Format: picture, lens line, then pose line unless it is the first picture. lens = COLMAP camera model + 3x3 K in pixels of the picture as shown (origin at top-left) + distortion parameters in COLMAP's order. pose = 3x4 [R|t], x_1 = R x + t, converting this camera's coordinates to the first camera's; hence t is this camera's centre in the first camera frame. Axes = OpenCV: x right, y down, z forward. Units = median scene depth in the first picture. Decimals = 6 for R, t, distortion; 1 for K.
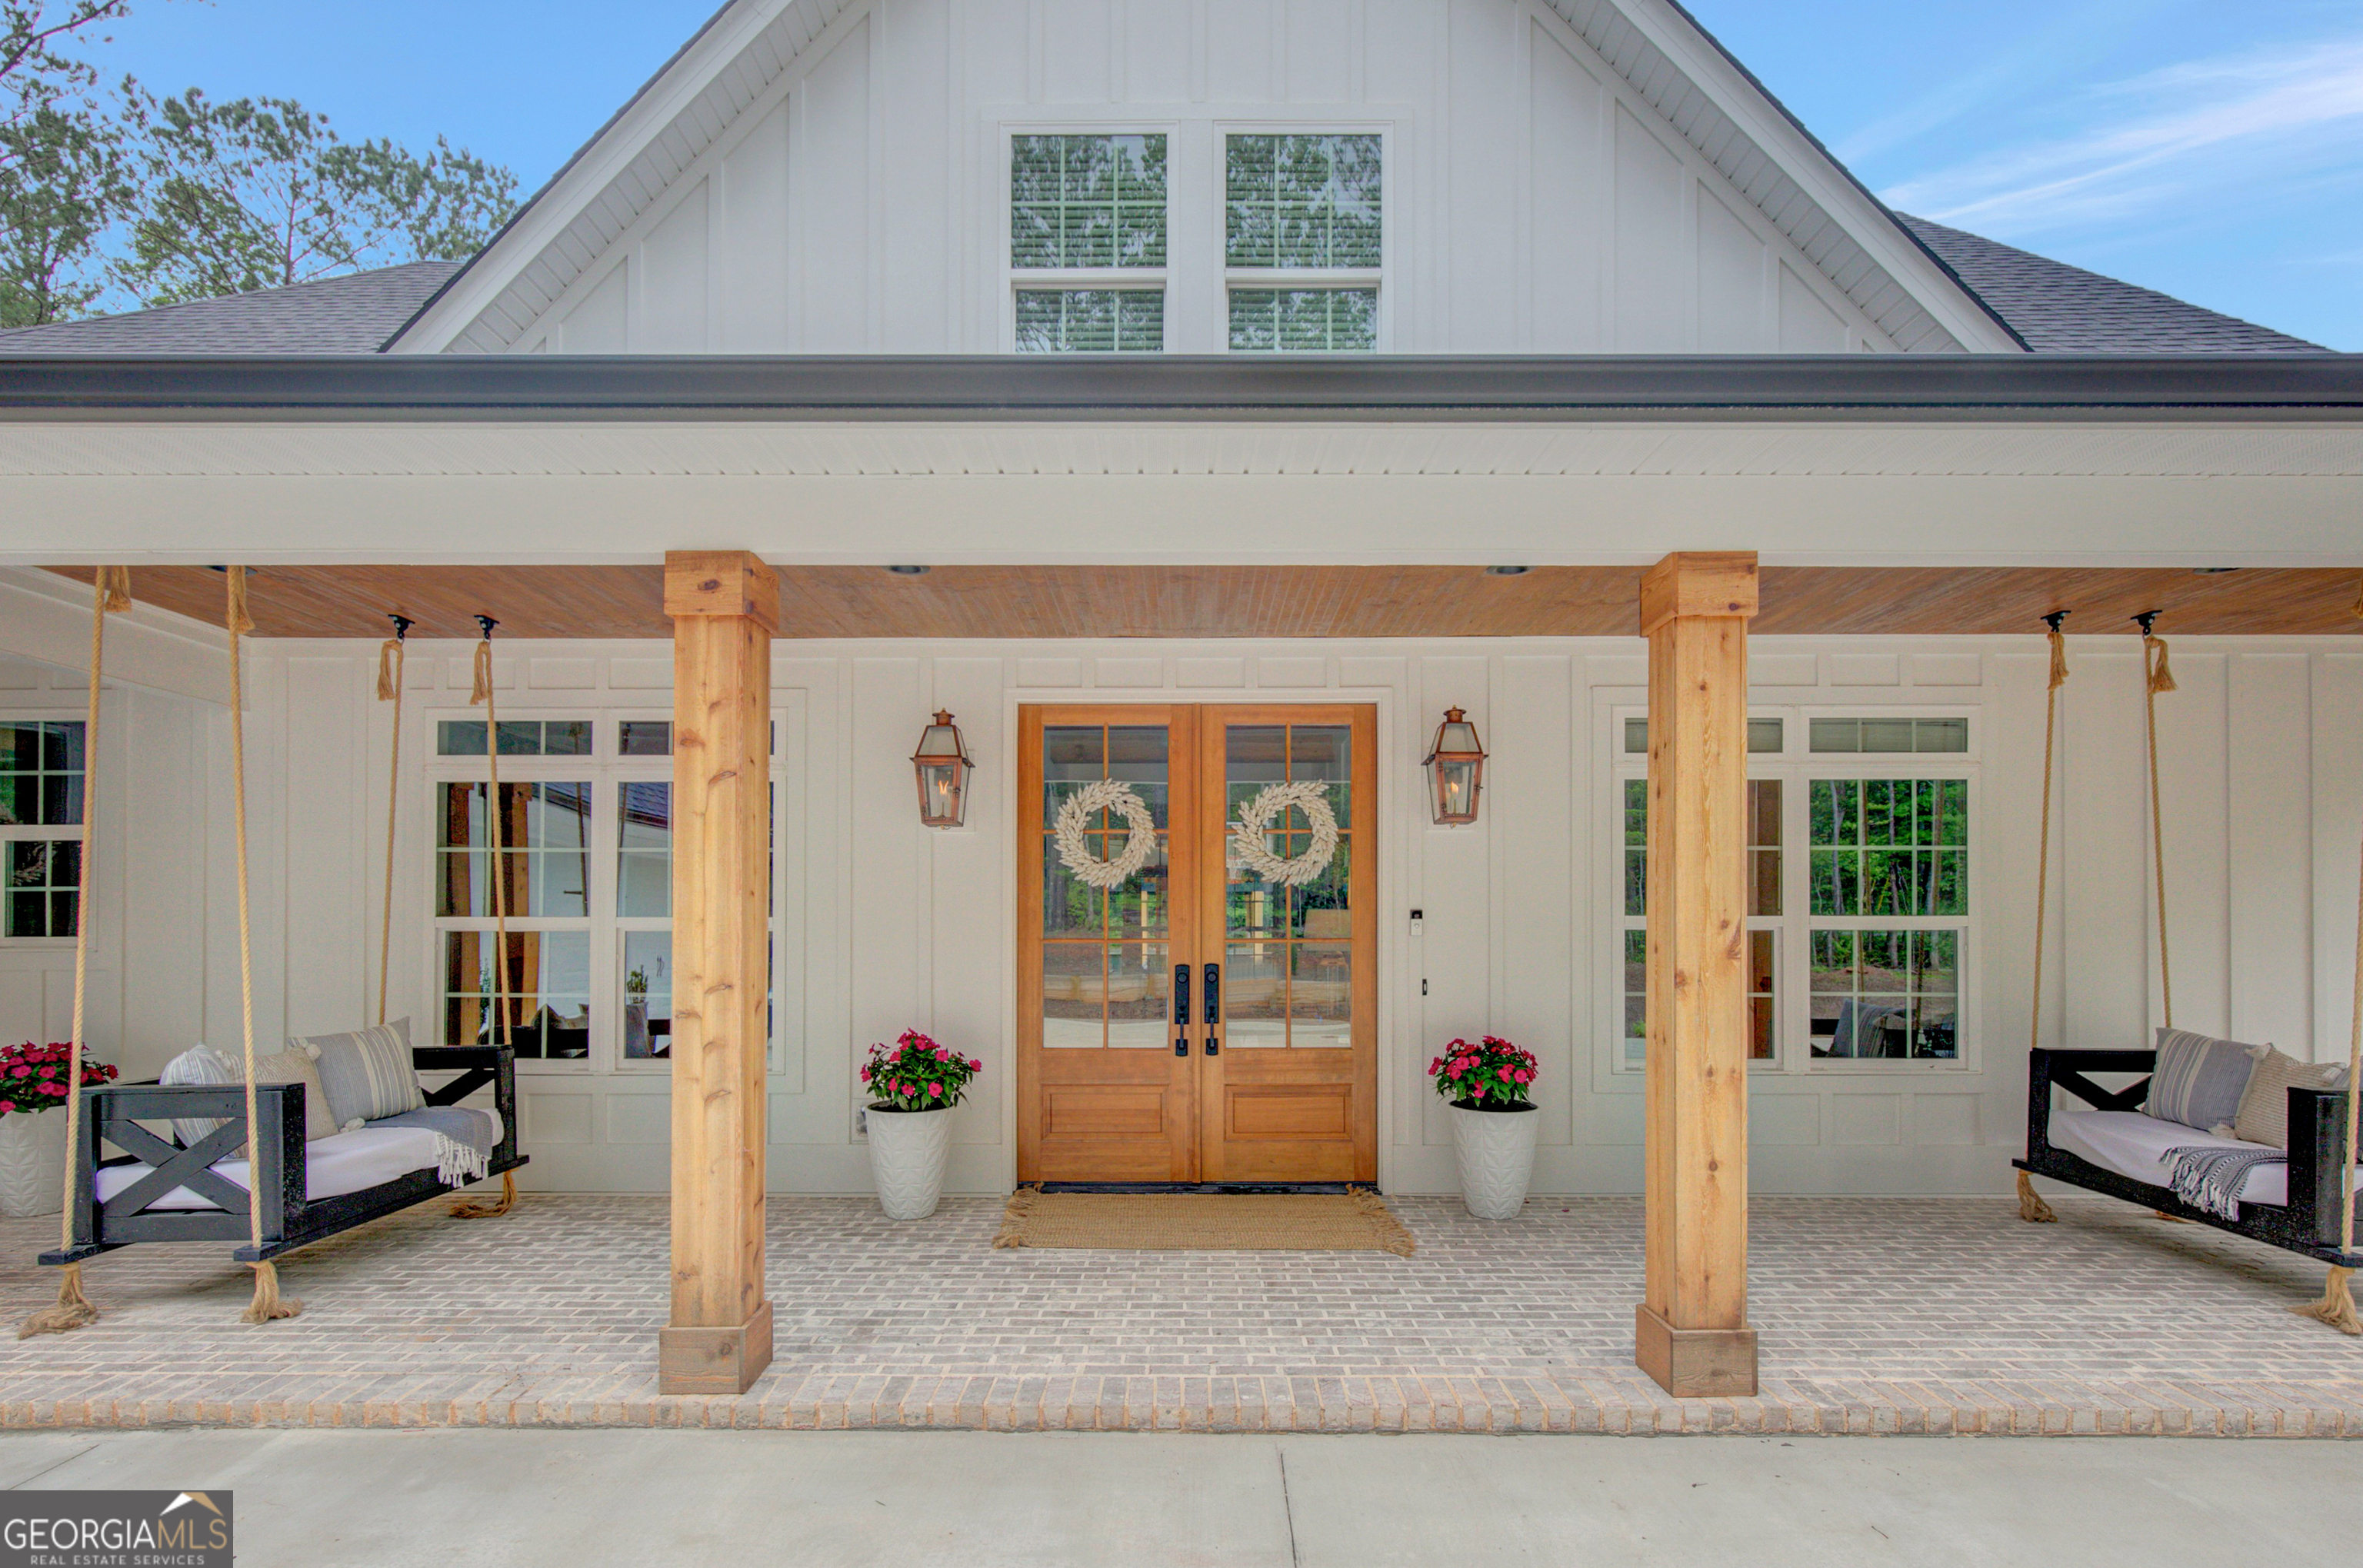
lens RADIAL K [[1120.4, 0, 1142.7], [0, 1120.4, 930.9], [0, 0, 1]] dist [0.000362, 0.000195]
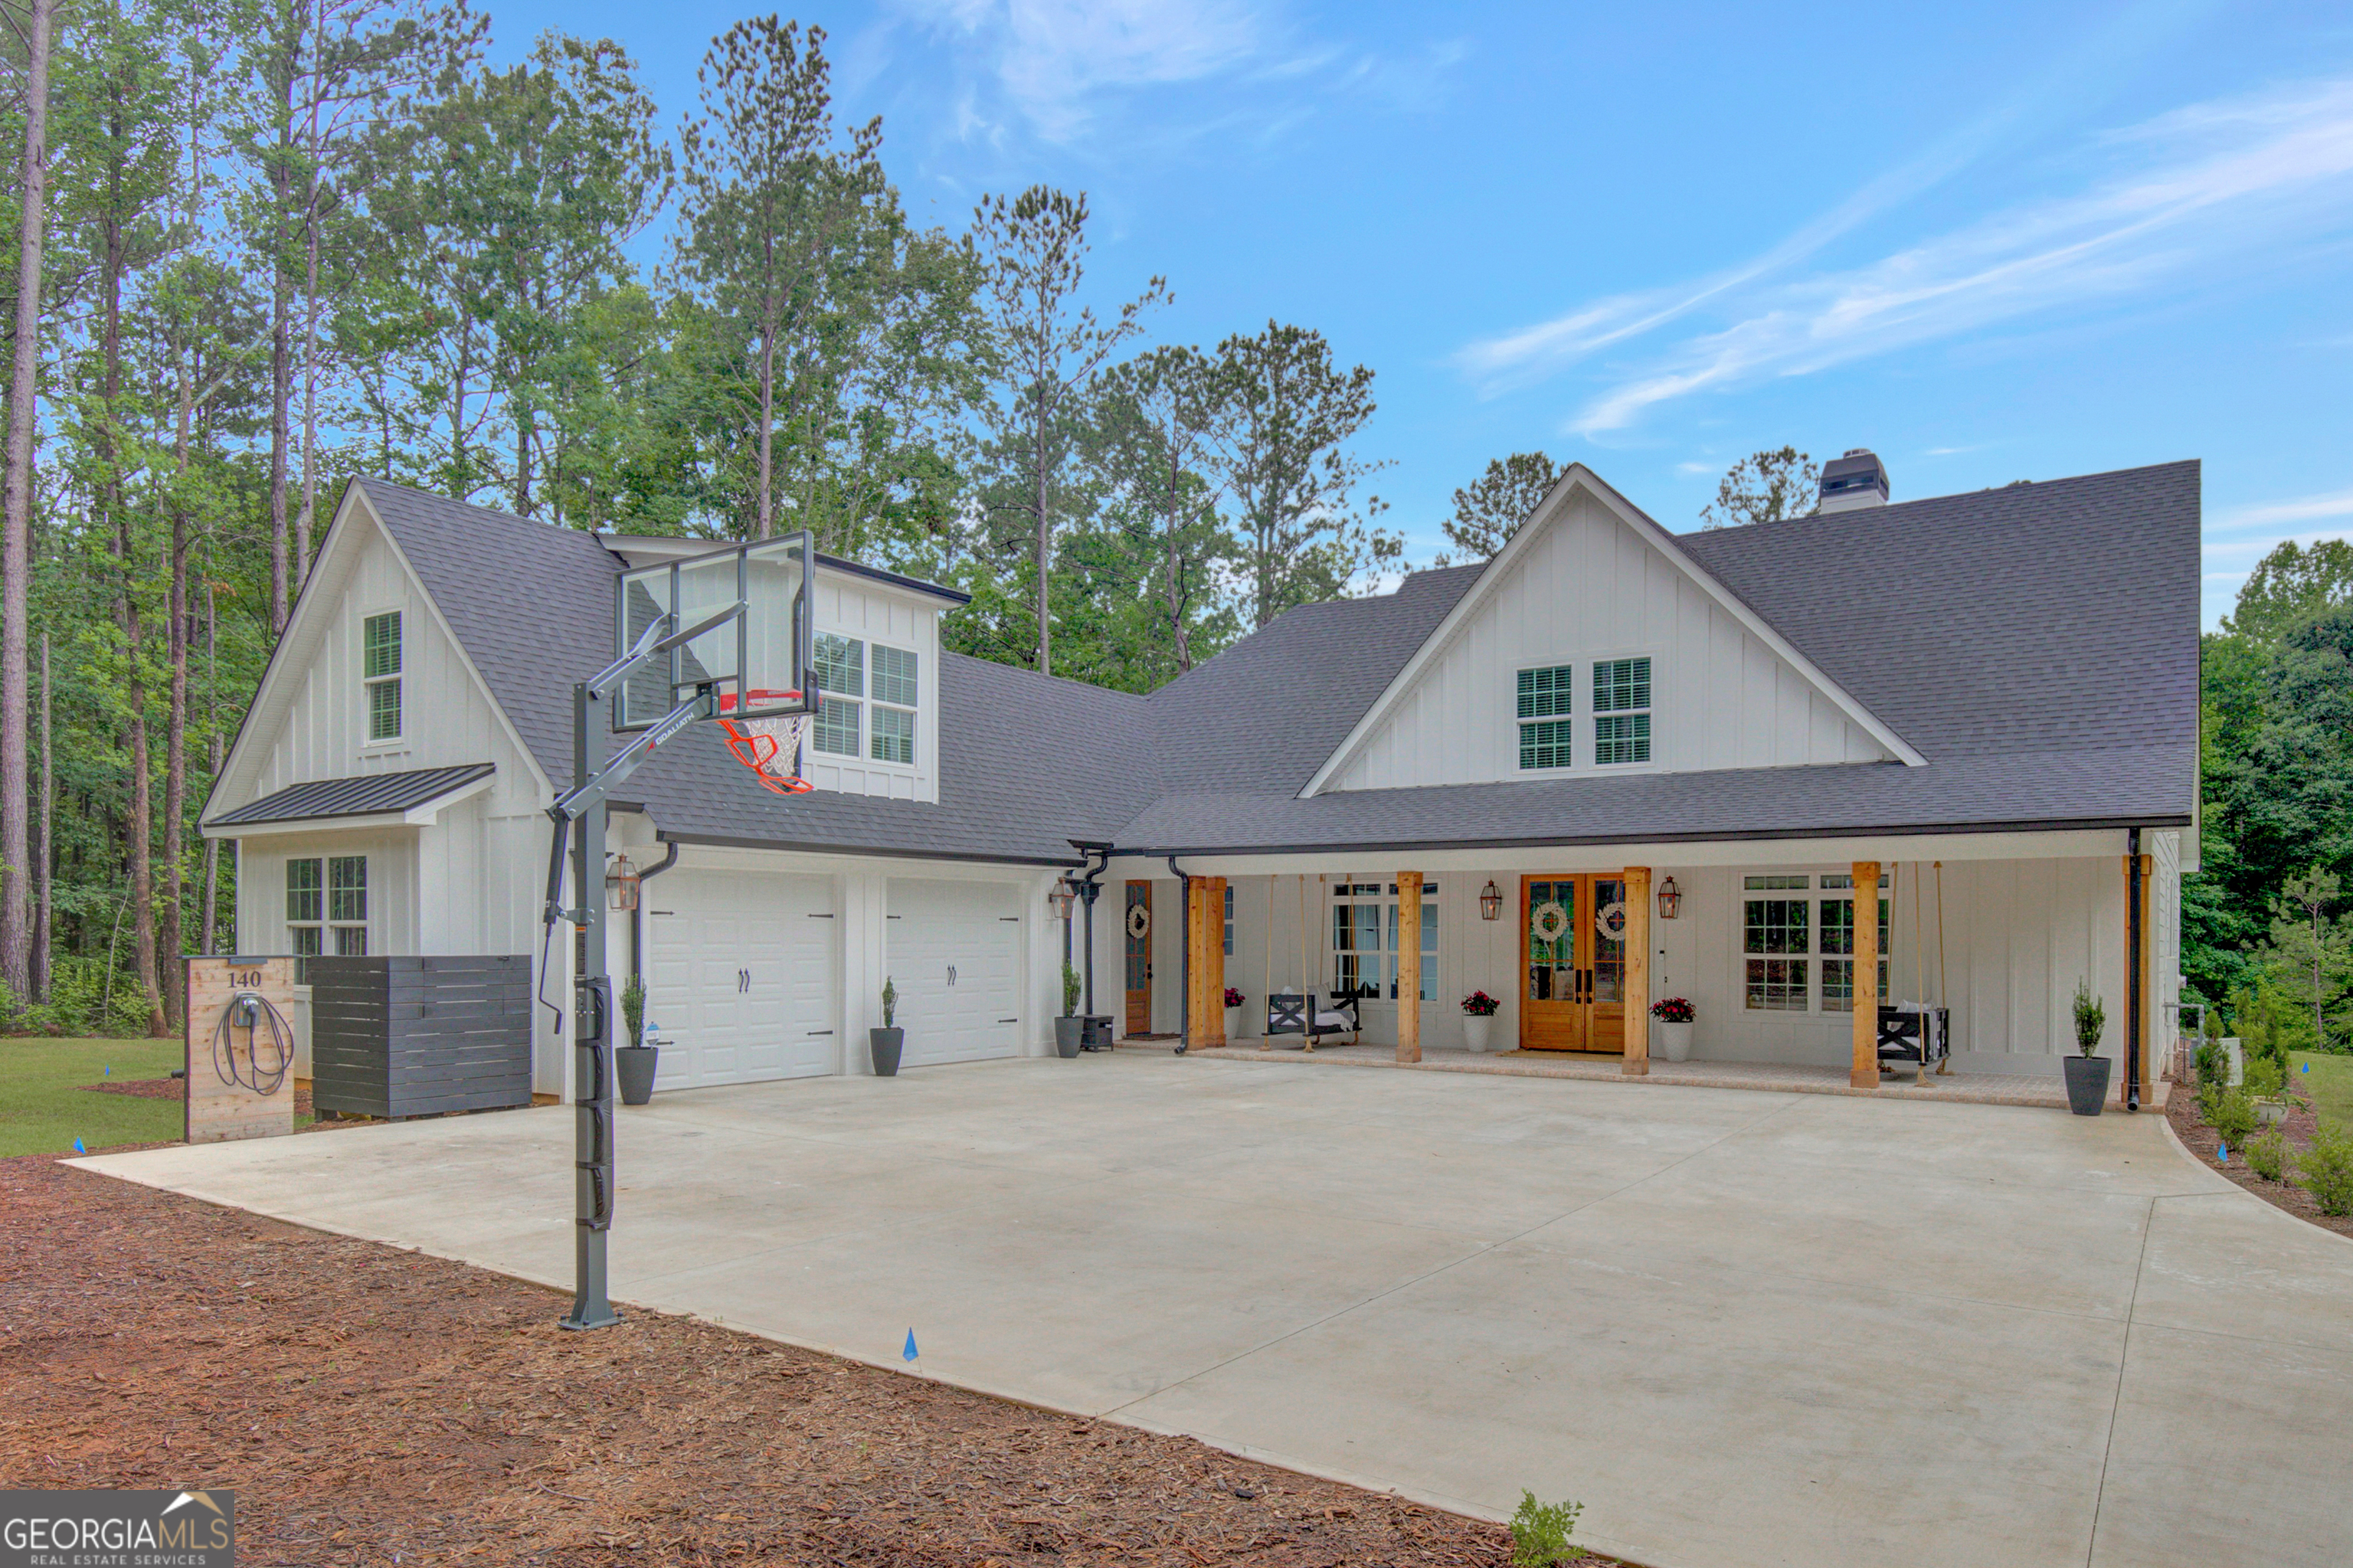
lens RADIAL K [[1499.1, 0, 1181.3], [0, 1499.1, 932.7], [0, 0, 1]] dist [0.002656, -0.001678]
pose [[0.835272, 0.001032, -0.549836, 1.251010], [-0.000969, 0.999999, 0.000406, -0.061669], [0.549836, 0.000194, 0.835272, -2.606585]]
